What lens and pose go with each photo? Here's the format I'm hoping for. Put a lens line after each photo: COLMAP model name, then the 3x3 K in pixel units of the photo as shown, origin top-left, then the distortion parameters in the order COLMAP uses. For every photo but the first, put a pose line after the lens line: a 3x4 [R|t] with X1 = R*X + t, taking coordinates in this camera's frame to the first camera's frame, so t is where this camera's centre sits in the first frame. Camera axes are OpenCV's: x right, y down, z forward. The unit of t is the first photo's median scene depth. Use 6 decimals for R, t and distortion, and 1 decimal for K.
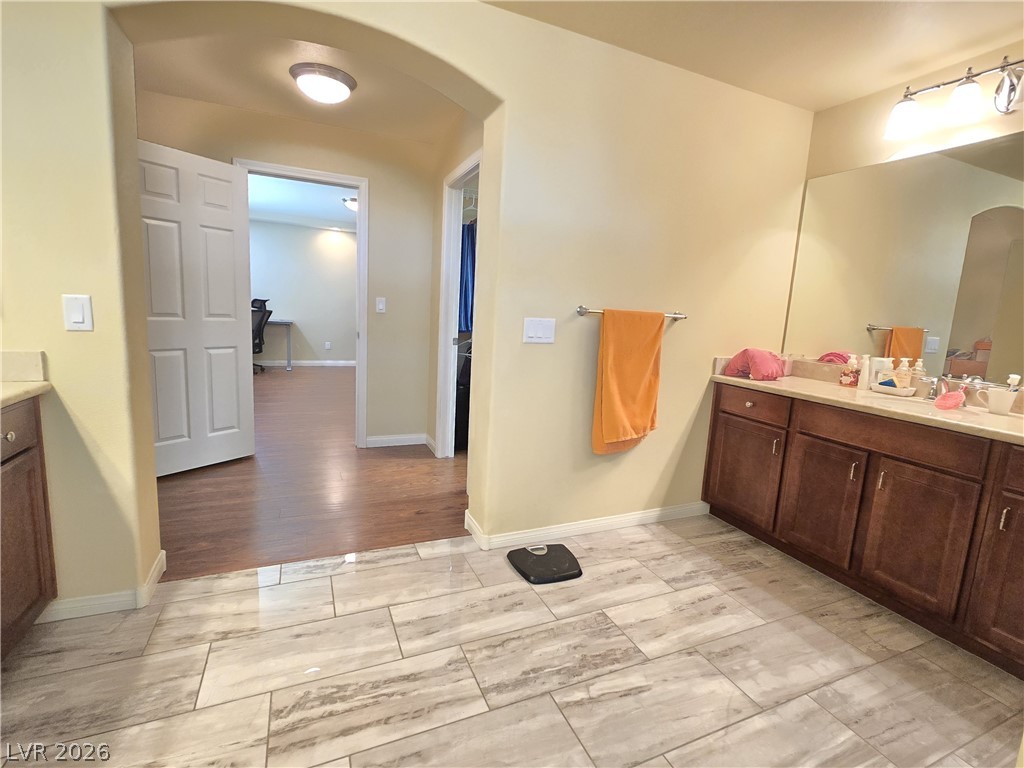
lens RADIAL K [[474.9, 0, 509.0], [0, 474.9, 385.4], [0, 0, 1]] dist [-0.002613, -0.000356]
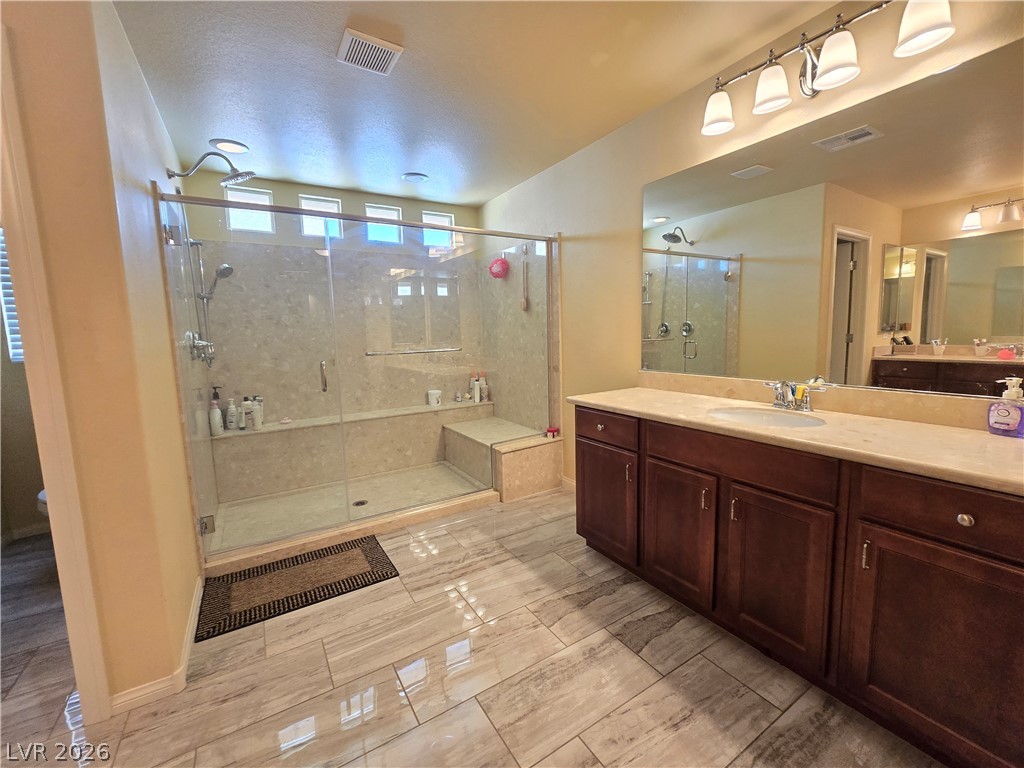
lens RADIAL K [[420.1, 0, 508.2], [0, 420.1, 379.4], [0, 0, 1]] dist [-0.002217, -0.000253]
pose [[-0.989795, -0.013677, -0.141842, -0.100068], [-0.050513, 0.964421, 0.259499, -0.197251], [0.133246, 0.264016, -0.955270, 1.053487]]
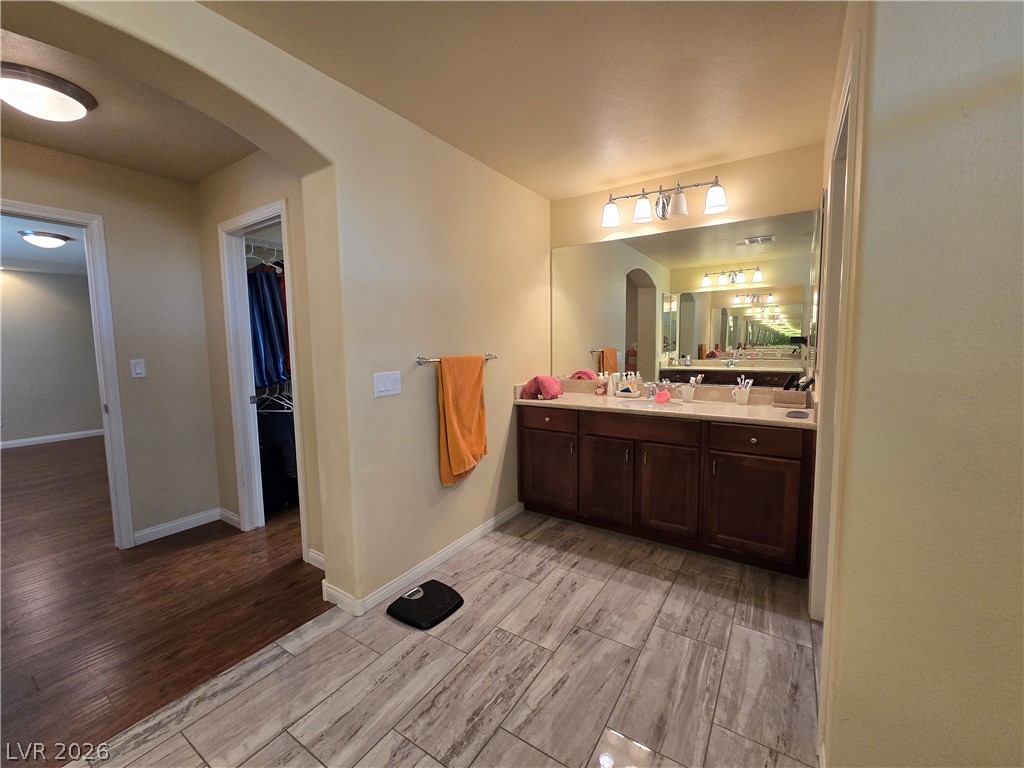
lens RADIAL K [[420.1, 0, 510.6], [0, 420.1, 386.3], [0, 0, 1]] dist [-0.002217, -0.000253]
pose [[0.836677, -0.123102, 0.533683, -0.229078], [0.148323, 0.988929, -0.004420, -0.075353], [-0.527231, 0.082855, 0.845673, 0.097084]]
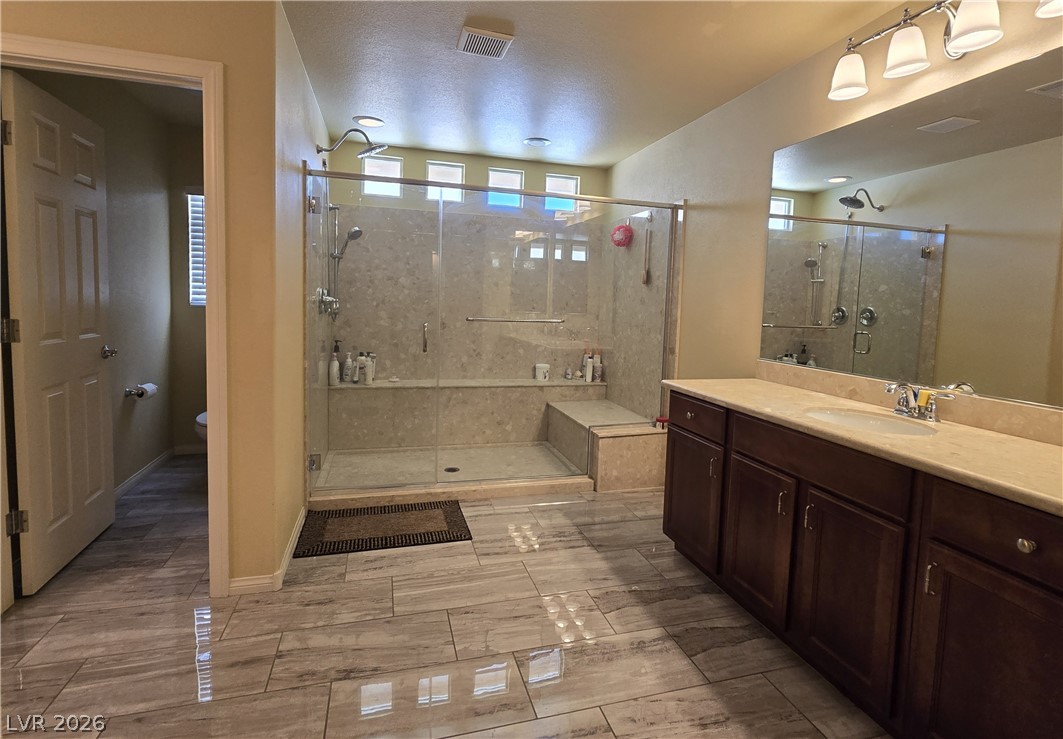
lens RADIAL K [[504.0, 0, 527.1], [0, 504.0, 337.2], [0, 0, 1]] dist [-0.003270, 0.000714]
pose [[-0.987342, -0.098644, 0.124194, -0.235581], [-0.067609, 0.970114, 0.233039, -0.239250], [-0.143470, 0.221692, -0.964504, 1.241090]]
